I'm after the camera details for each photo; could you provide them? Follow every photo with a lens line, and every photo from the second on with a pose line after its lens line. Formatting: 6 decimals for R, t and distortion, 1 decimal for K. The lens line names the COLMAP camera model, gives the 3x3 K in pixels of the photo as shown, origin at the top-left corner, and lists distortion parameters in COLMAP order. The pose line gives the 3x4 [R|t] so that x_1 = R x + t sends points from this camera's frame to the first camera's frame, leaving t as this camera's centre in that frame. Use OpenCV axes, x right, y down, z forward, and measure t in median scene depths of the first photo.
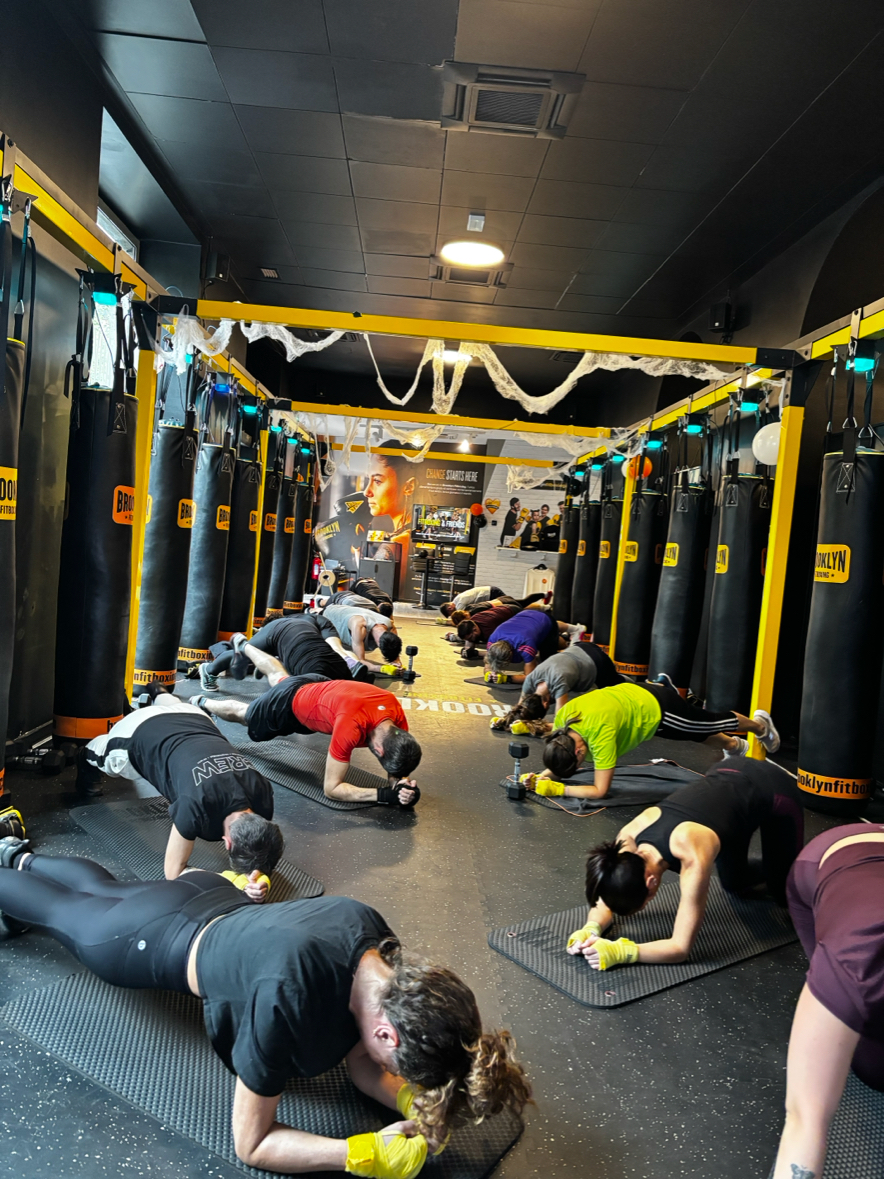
lens RADIAL K [[872.1, 0, 420.2], [0, 872.1, 600.9], [0, 0, 1]] dist [0.025495, -0.038463]
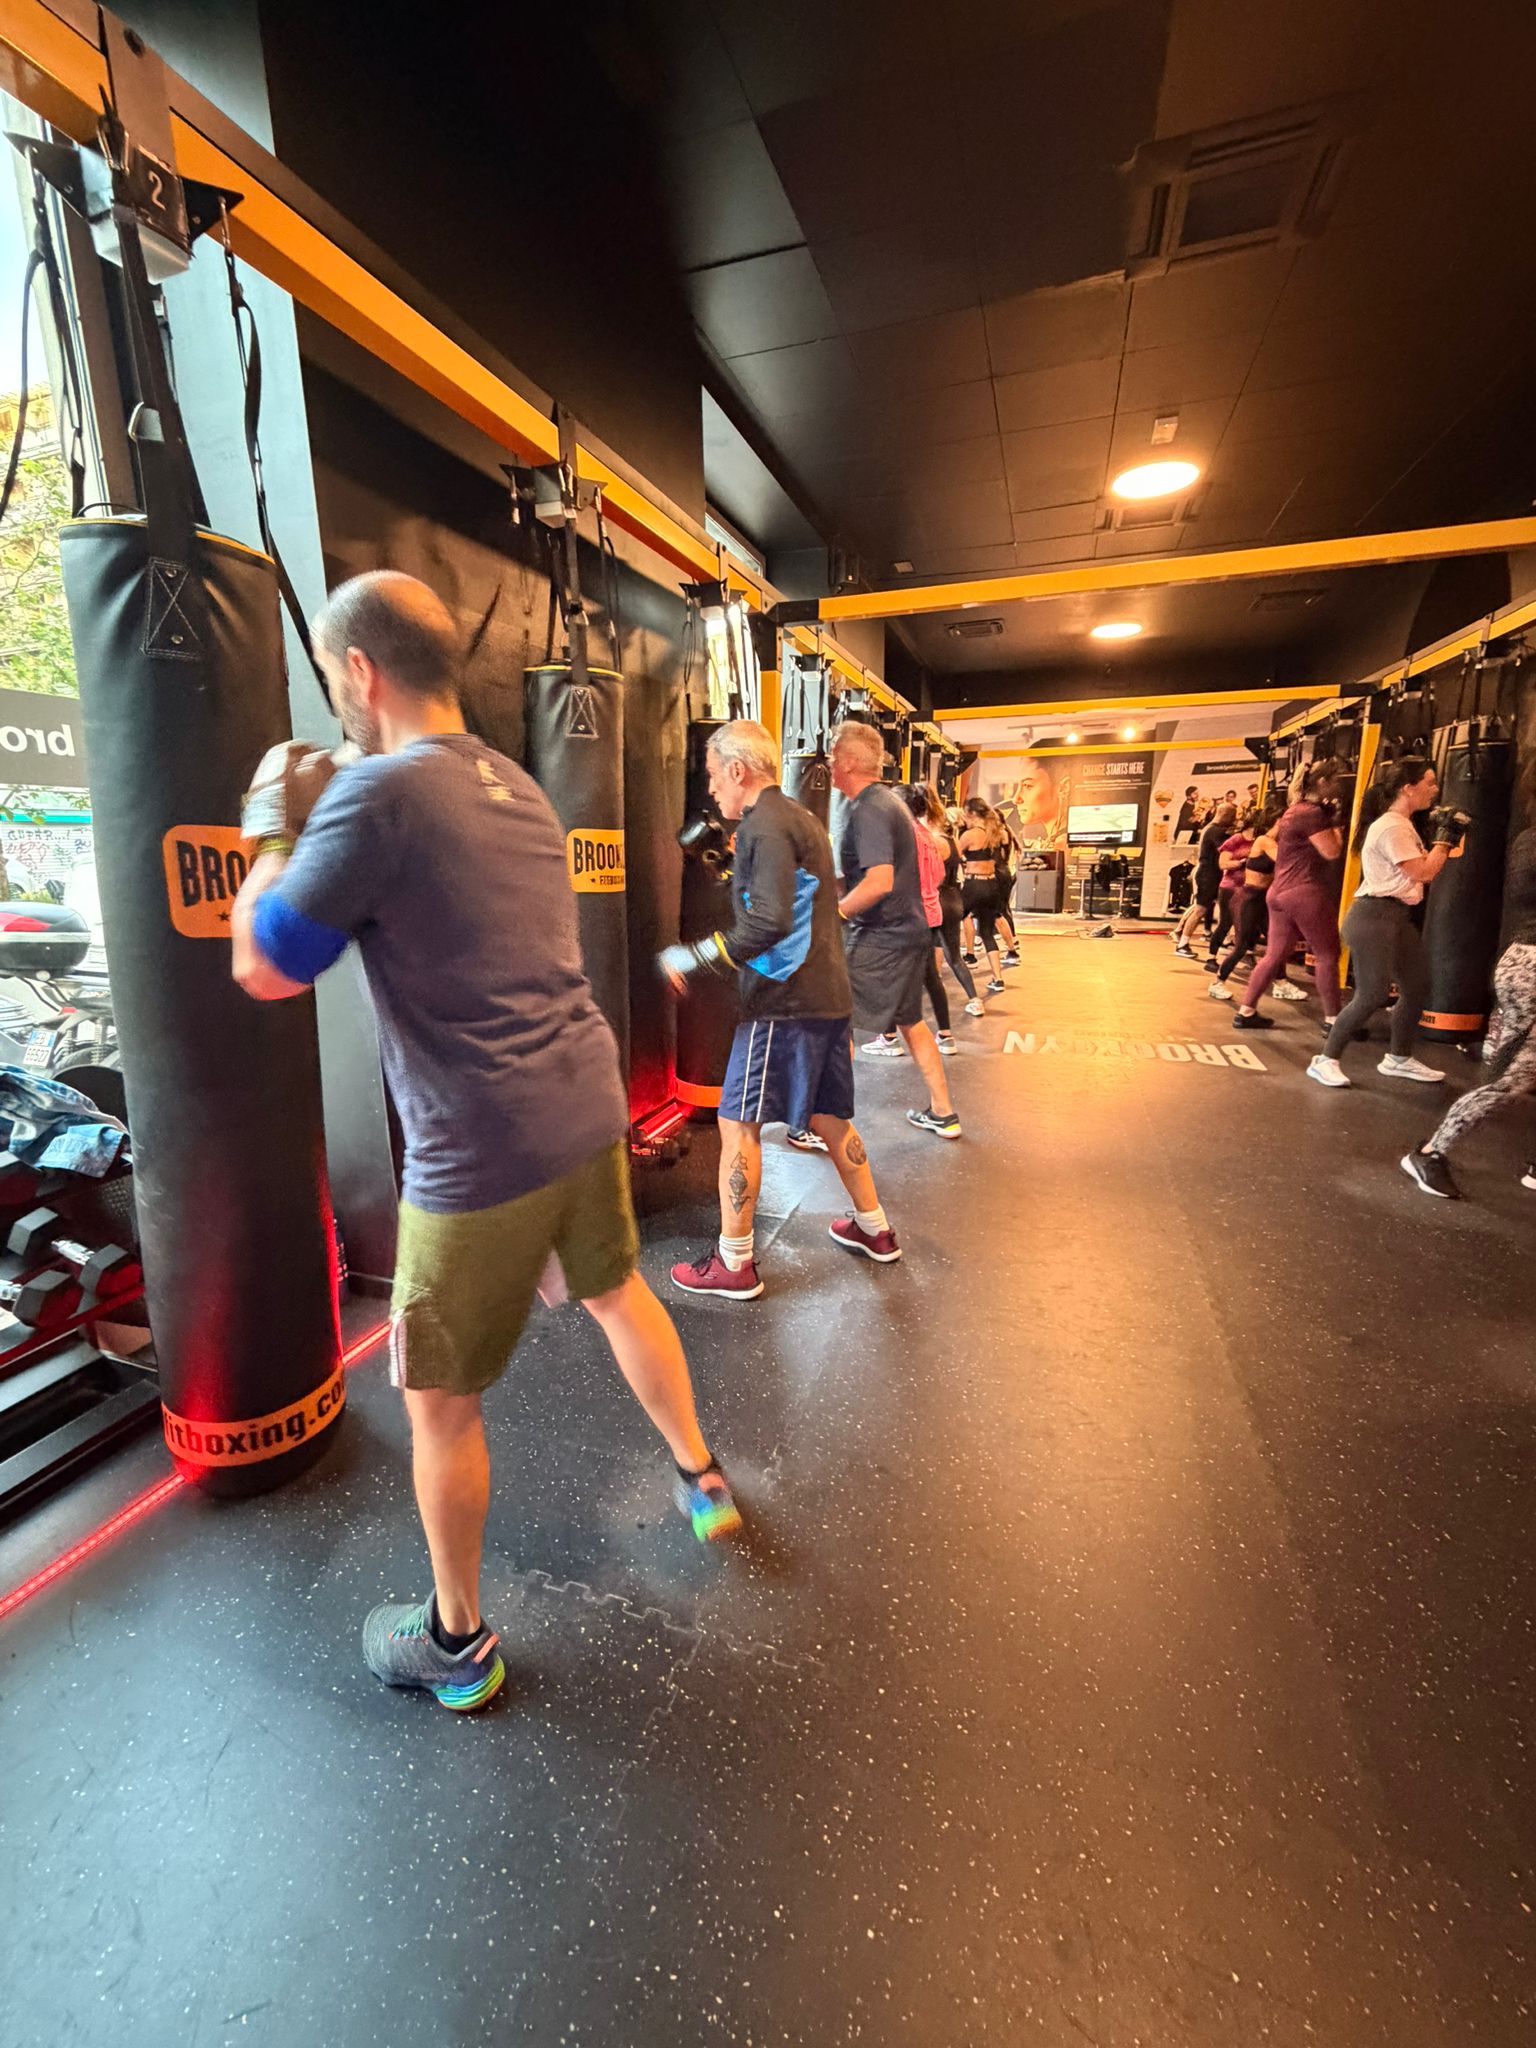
lens RADIAL K [[807.3, 0, 799.6], [0, 807.3, 1009.1], [0, 0, 1]] dist [0.021818, -0.000346]
pose [[0.947126, -0.027198, -0.319707, -0.018813], [0.066305, 0.991485, 0.112080, -0.023721], [0.313936, -0.127352, 0.940864, 0.127551]]
